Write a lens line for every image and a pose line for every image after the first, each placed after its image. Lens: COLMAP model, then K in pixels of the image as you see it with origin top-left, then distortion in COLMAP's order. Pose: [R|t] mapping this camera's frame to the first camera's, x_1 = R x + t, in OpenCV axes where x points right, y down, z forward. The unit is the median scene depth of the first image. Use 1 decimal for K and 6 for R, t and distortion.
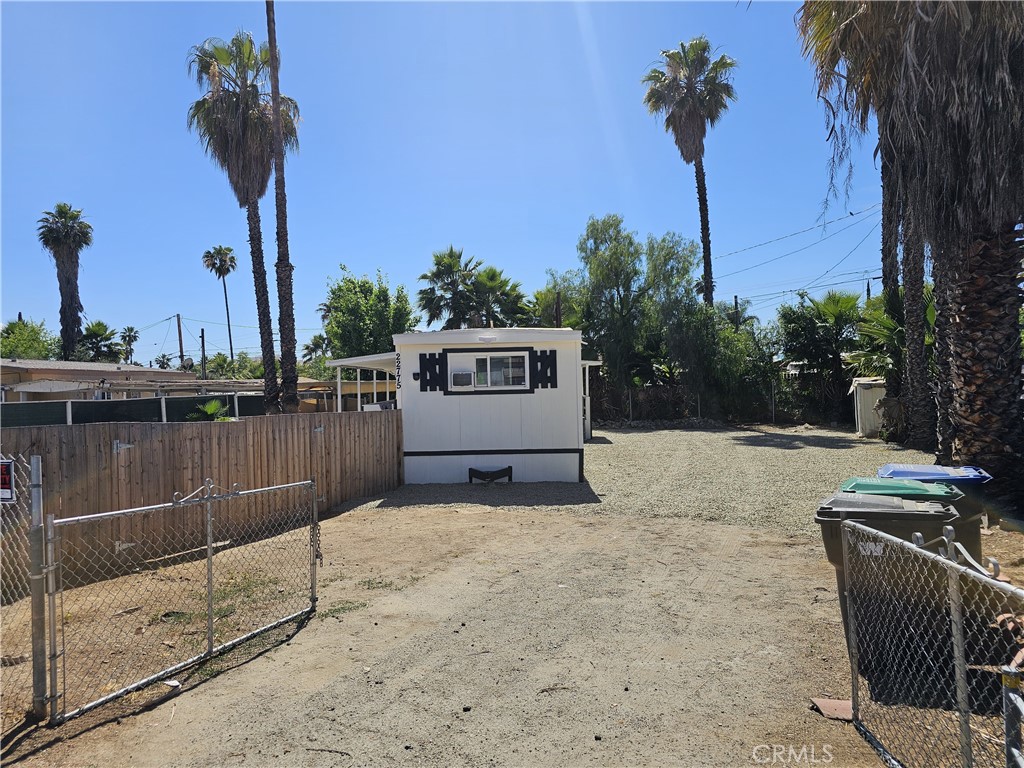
lens RADIAL K [[672.0, 0, 512.0], [0, 672.0, 384.0], [0, 0, 1]] dist [0.040766, -0.001247]
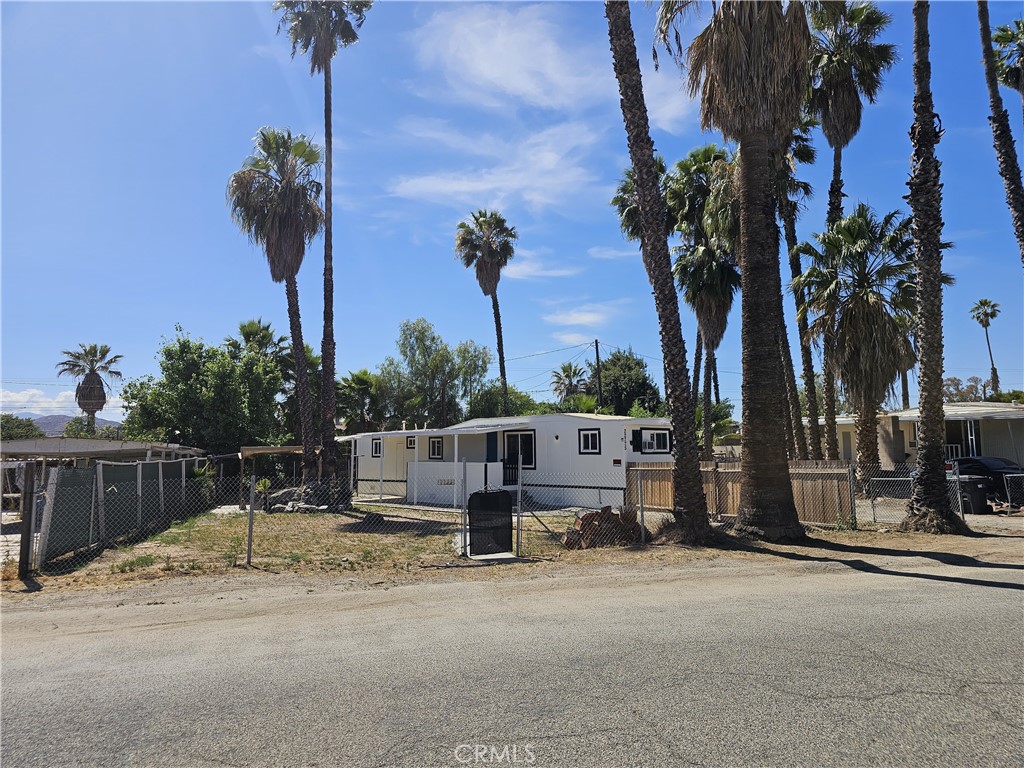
lens RADIAL K [[672.0, 0, 512.0], [0, 672.0, 384.0], [0, 0, 1]] dist [0.040766, -0.001247]
pose [[0.710245, 0.086730, 0.698591, -1.566800], [-0.006755, 0.993175, -0.116436, 0.041531], [-0.703922, 0.077979, 0.705984, -0.005461]]
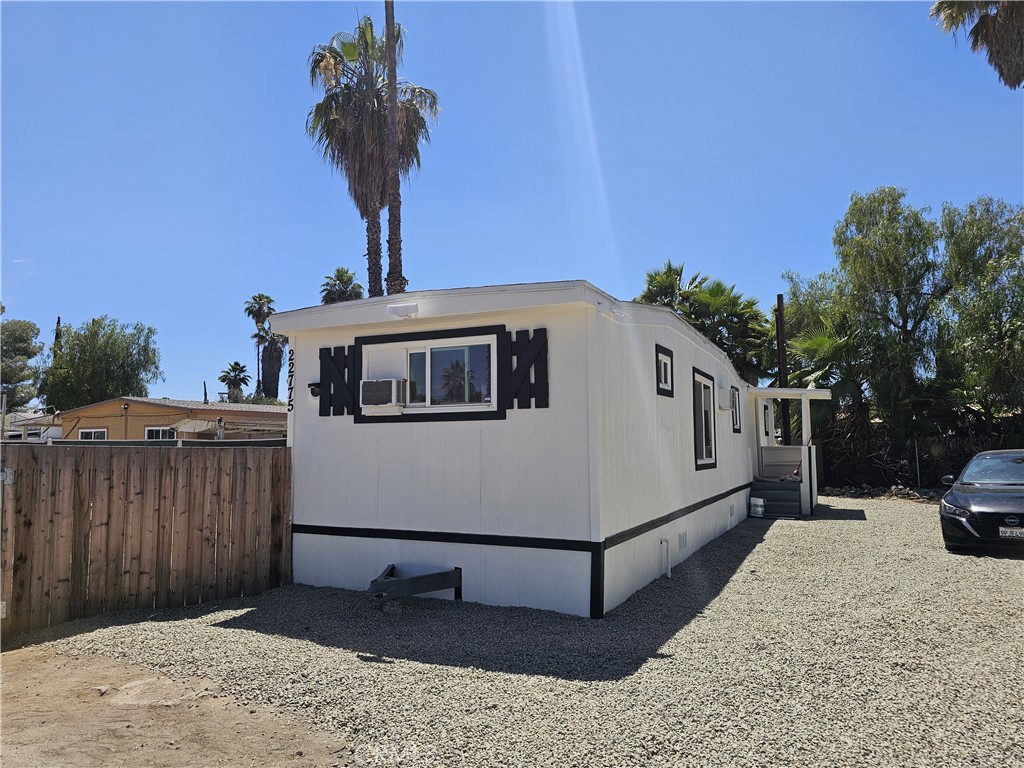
lens RADIAL K [[699.1, 0, 511.2], [0, 699.1, 390.2], [0, 0, 1]] dist [0.010808, 0.005854]
pose [[0.910694, -0.017573, -0.412707, 0.244646], [-0.012279, 0.997502, -0.069569, 0.027905], [0.412898, 0.068424, 0.908203, 0.541015]]
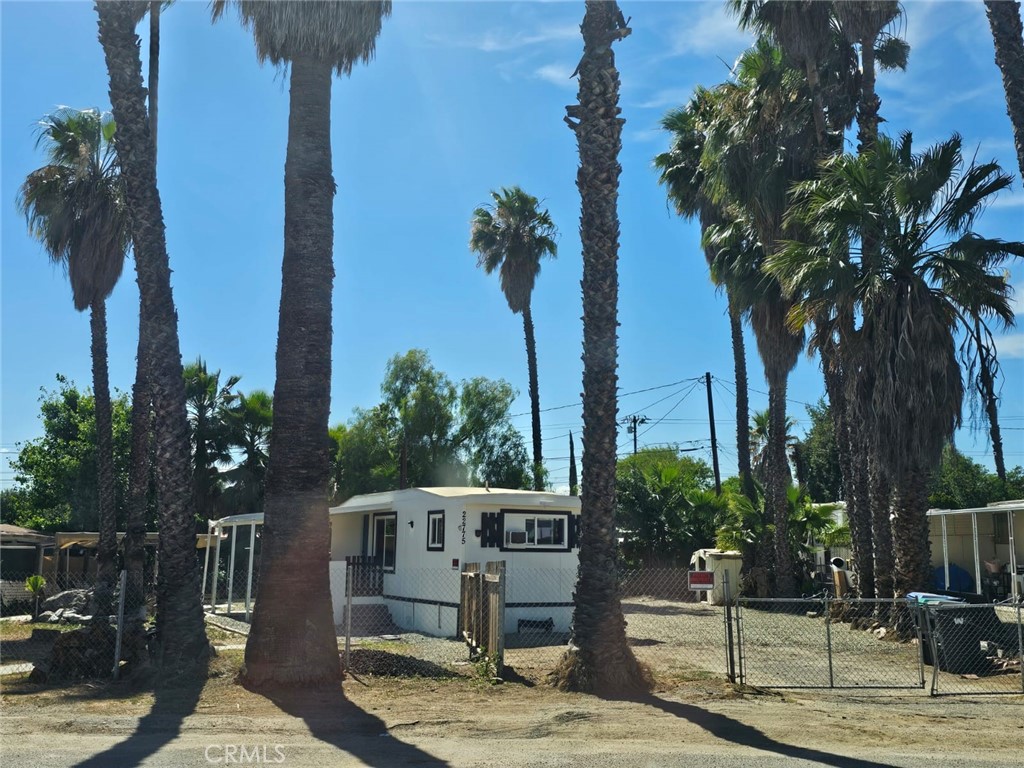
lens RADIAL K [[1005.1, 0, 512.0], [0, 1005.1, 384.0], [0, 0, 1]] dist [0.060443, -0.005577]
pose [[0.888146, 0.106925, 0.446949, -0.856707], [-0.032235, 0.984655, -0.171509, 0.028967], [-0.458429, 0.137917, 0.877965, -0.507309]]
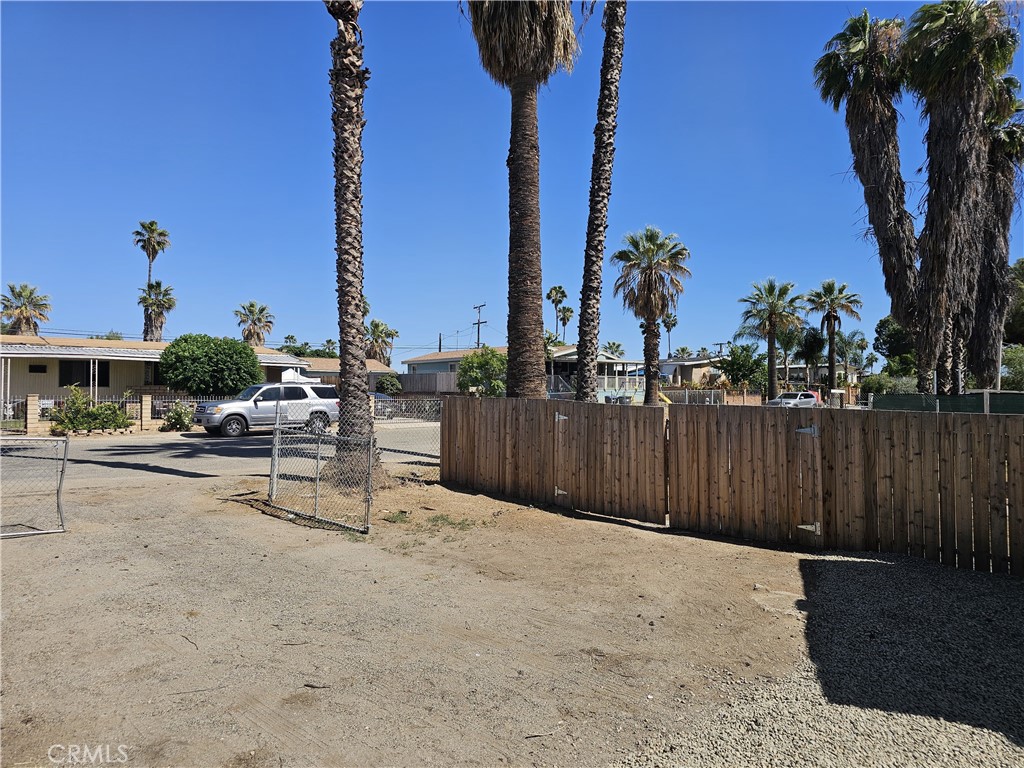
lens RADIAL K [[672.0, 0, 512.0], [0, 672.0, 384.0], [0, 0, 1]] dist [0.040766, -0.001247]
pose [[-0.336996, 0.011708, -0.941433, 0.402302], [0.010029, 0.999911, 0.008846, 0.007305], [0.941453, -0.006460, -0.337083, 0.770356]]
